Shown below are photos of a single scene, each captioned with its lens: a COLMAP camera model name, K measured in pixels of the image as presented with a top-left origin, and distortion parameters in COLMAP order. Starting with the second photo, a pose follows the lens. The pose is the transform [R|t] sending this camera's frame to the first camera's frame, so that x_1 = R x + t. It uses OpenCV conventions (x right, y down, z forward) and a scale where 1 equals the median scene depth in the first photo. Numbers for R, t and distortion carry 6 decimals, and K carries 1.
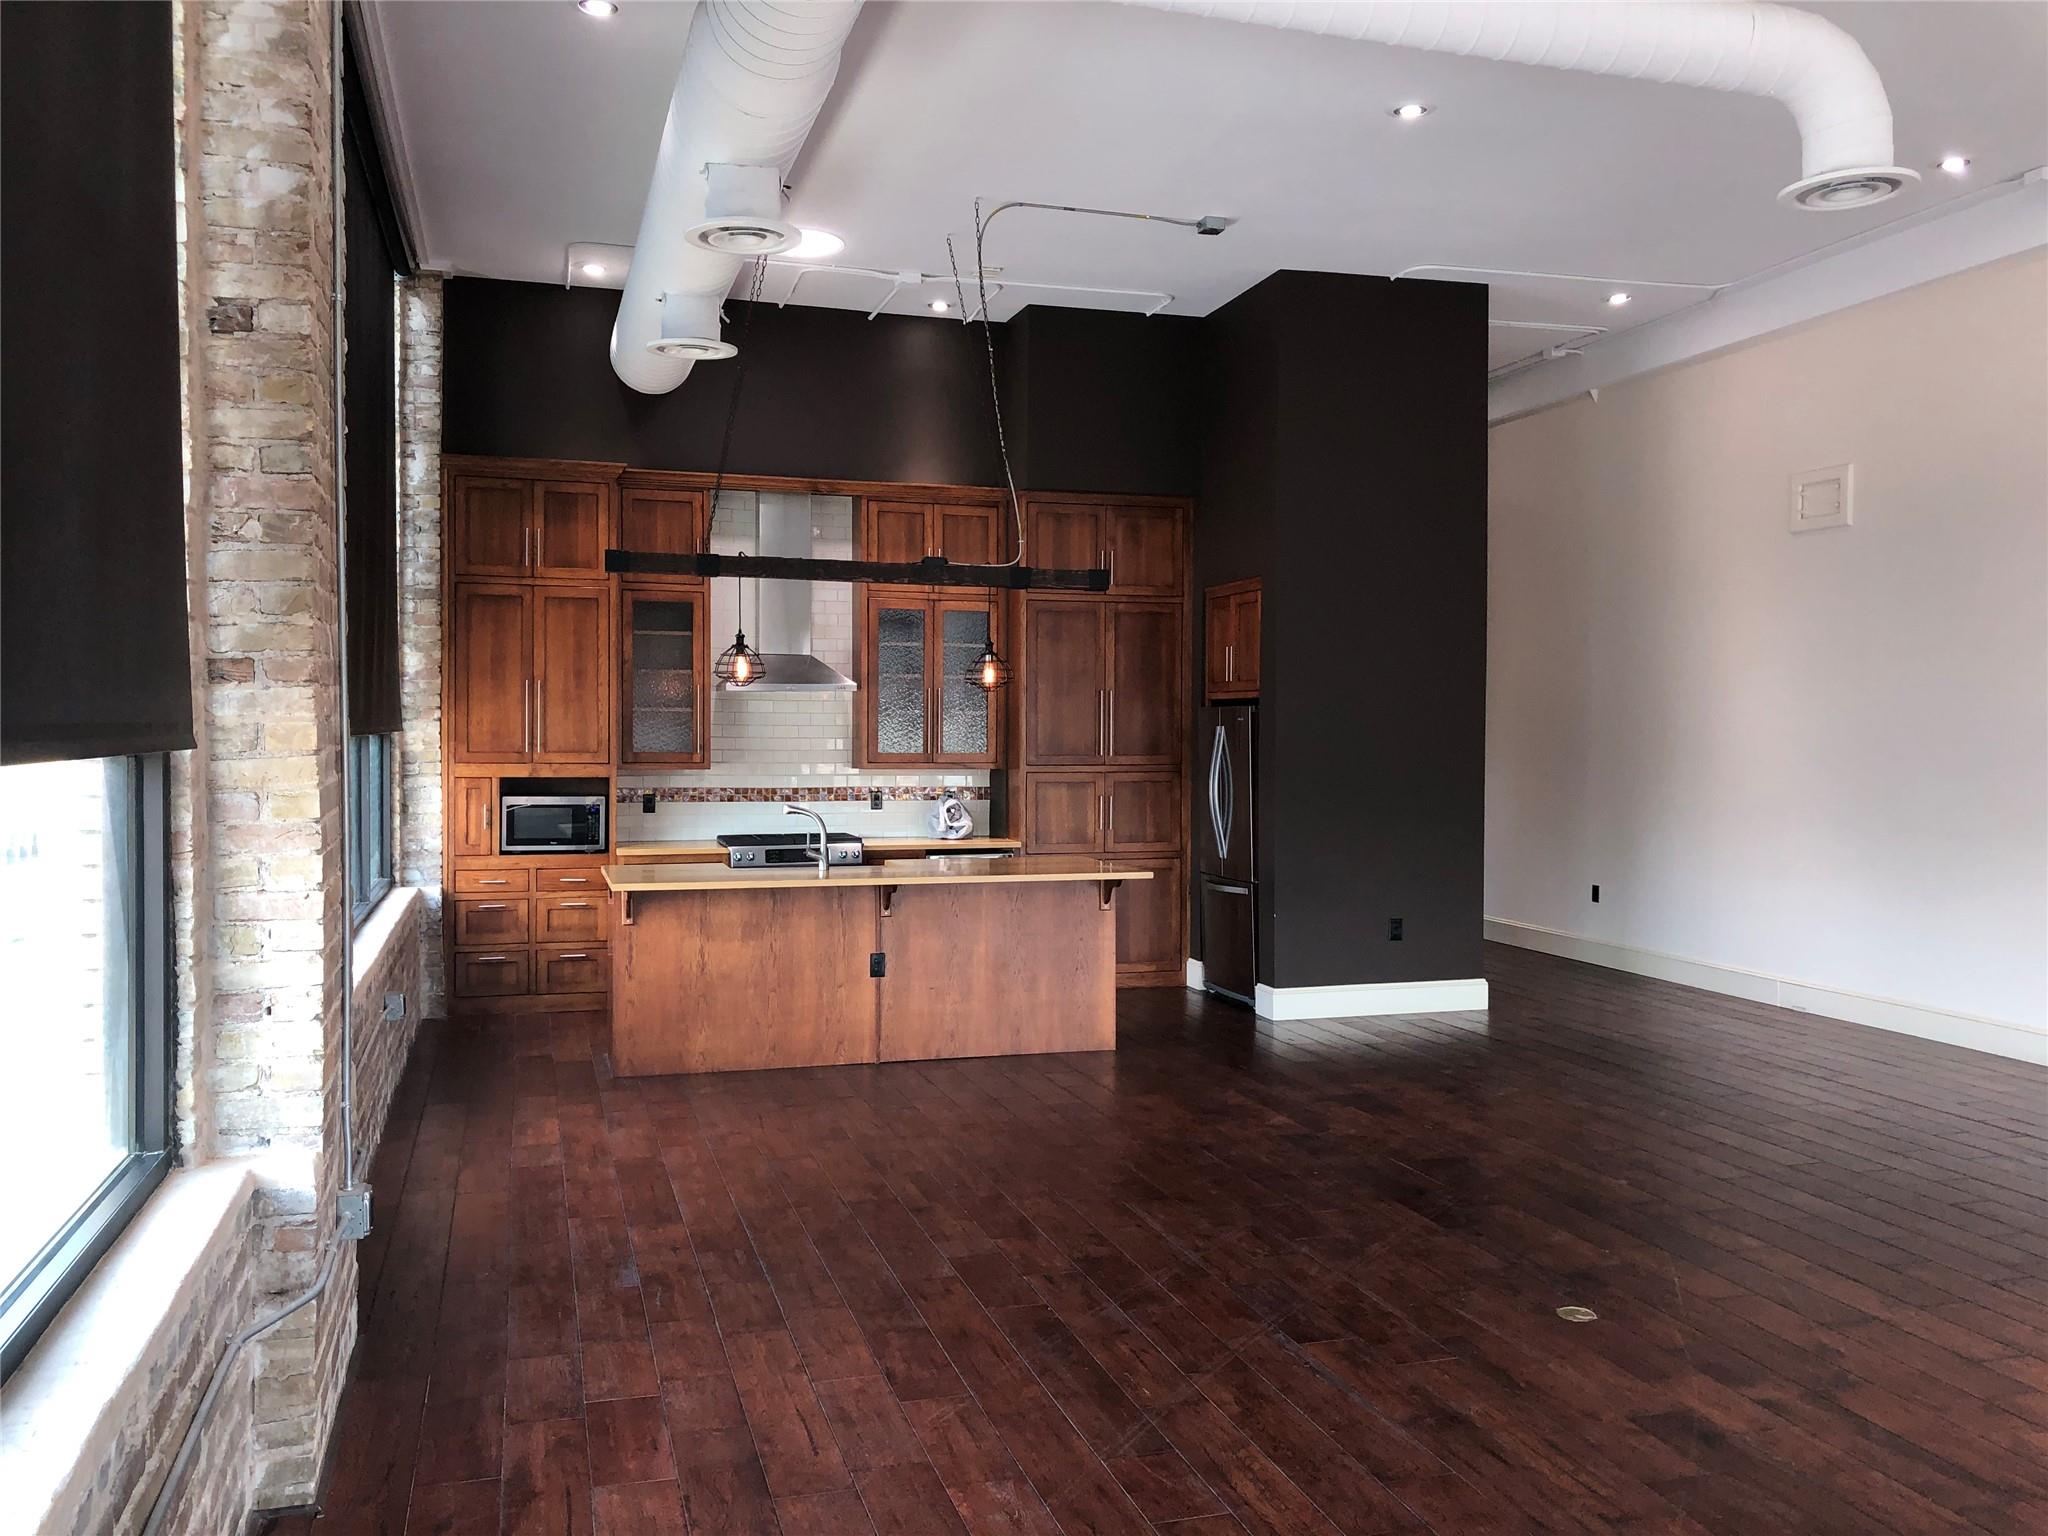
lens RADIAL K [[1651.8, 0, 1017.0], [0, 1651.8, 757.1], [0, 0, 1]] dist [0.104941, -0.195265]
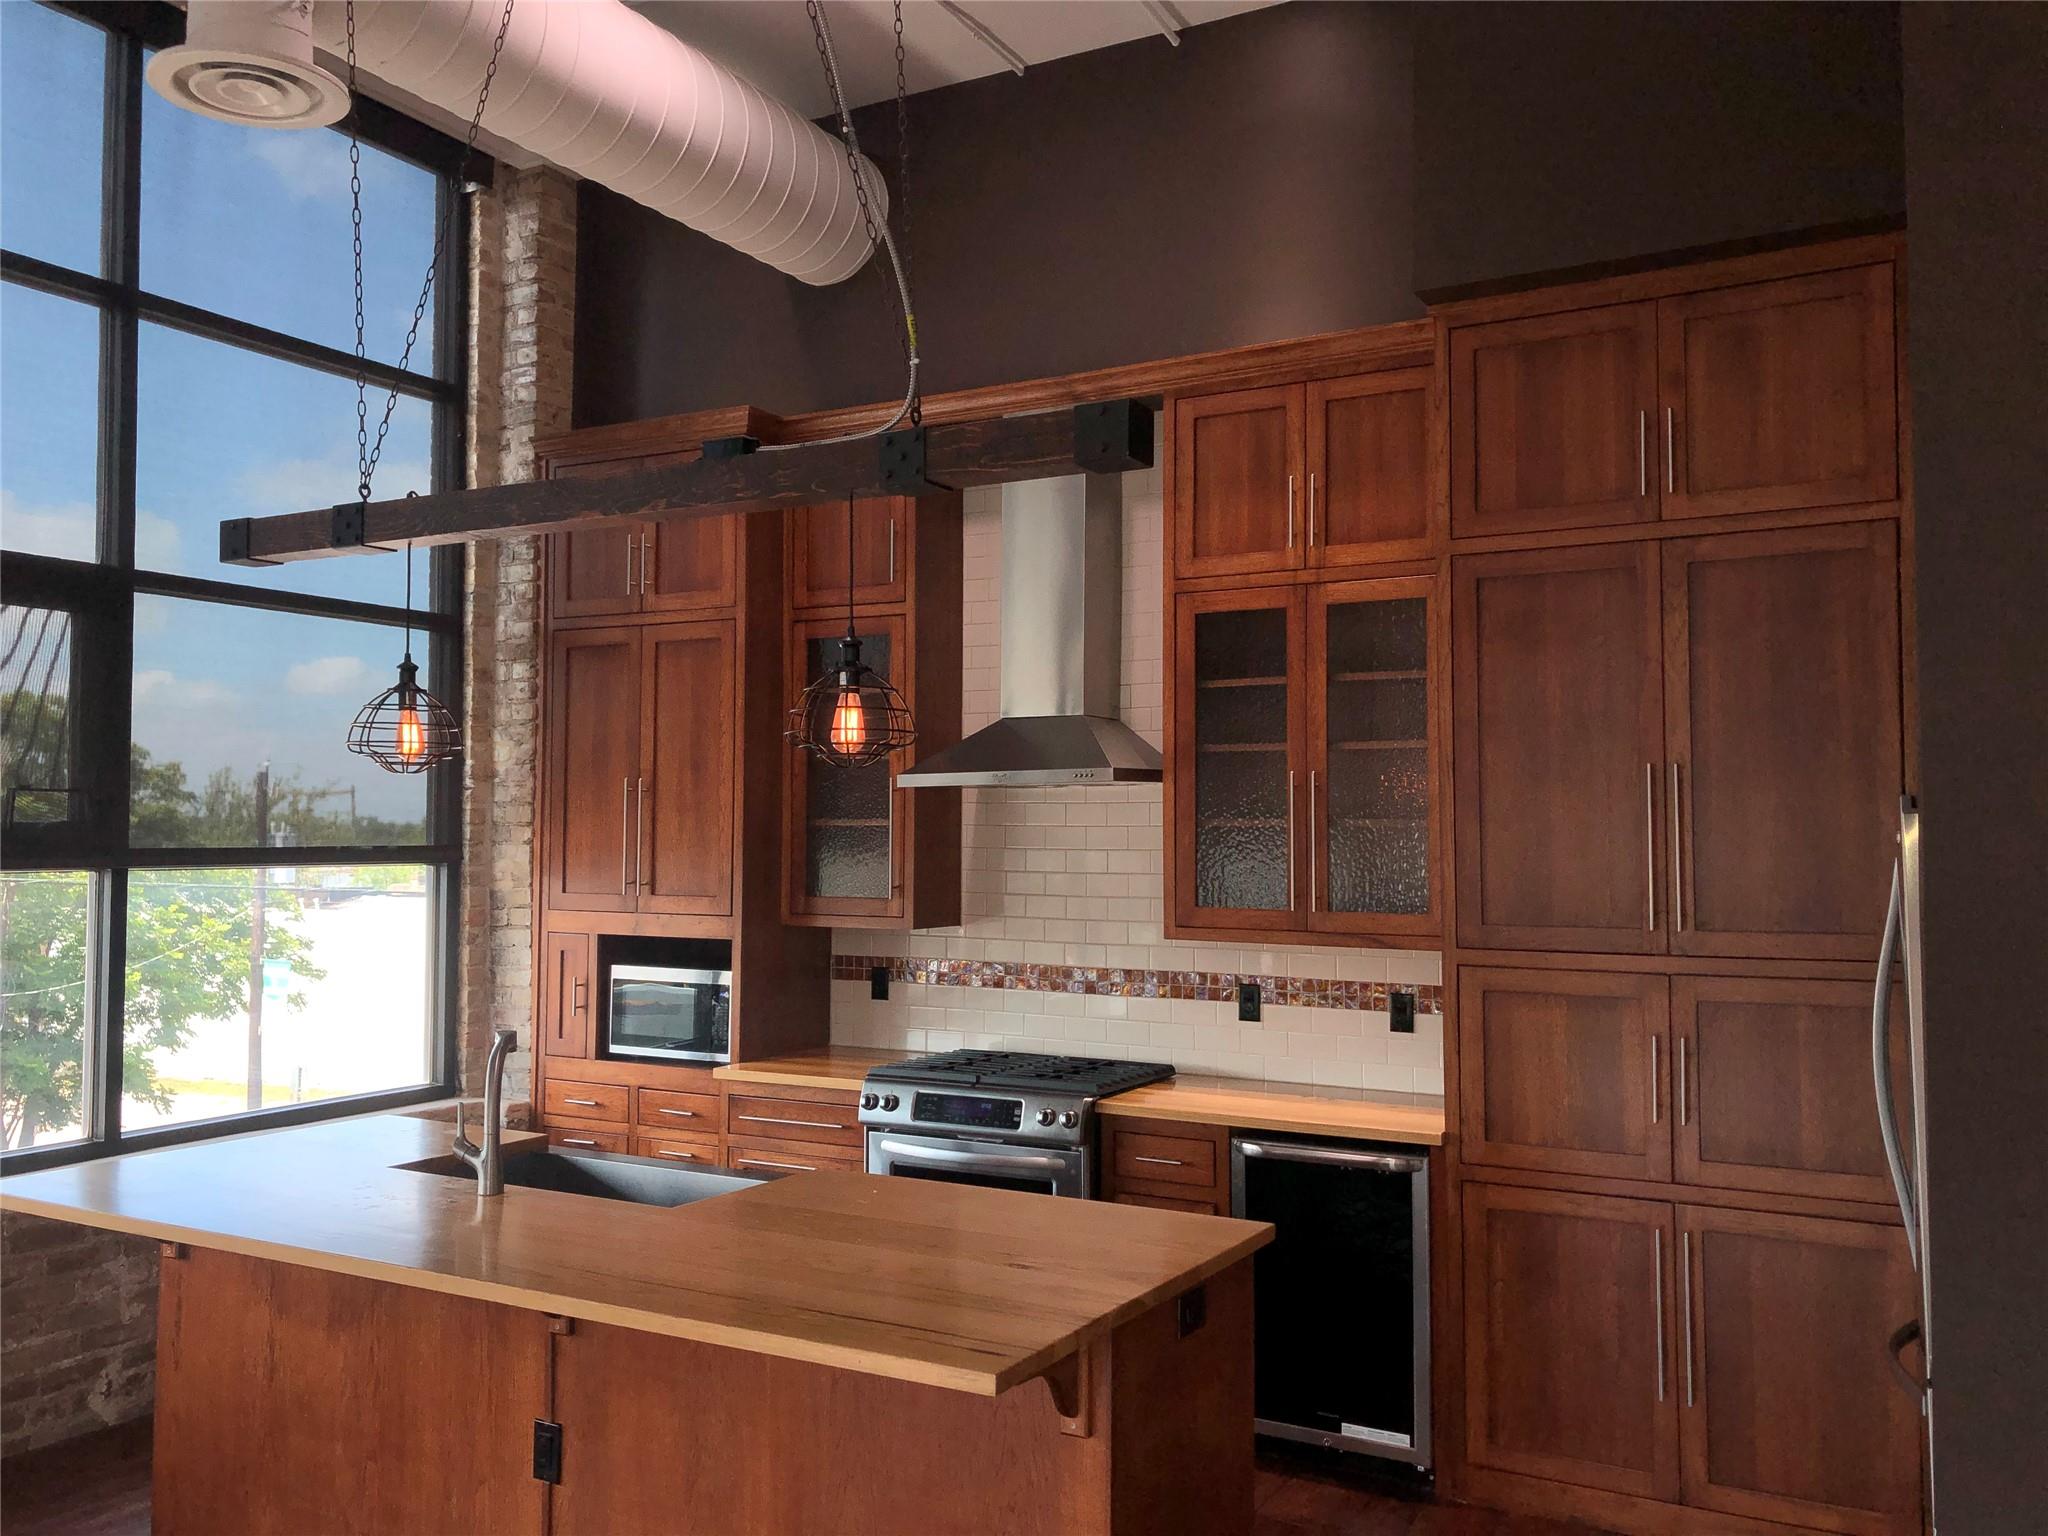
lens RADIAL K [[1651.8, 0, 1017.0], [0, 1651.8, 757.1], [0, 0, 1]] dist [0.104941, -0.195265]
pose [[0.697201, -0.037198, -0.715910, 0.246857], [-0.012289, 0.997886, -0.063816, -0.015951], [0.716770, 0.053291, 0.695270, 0.663290]]
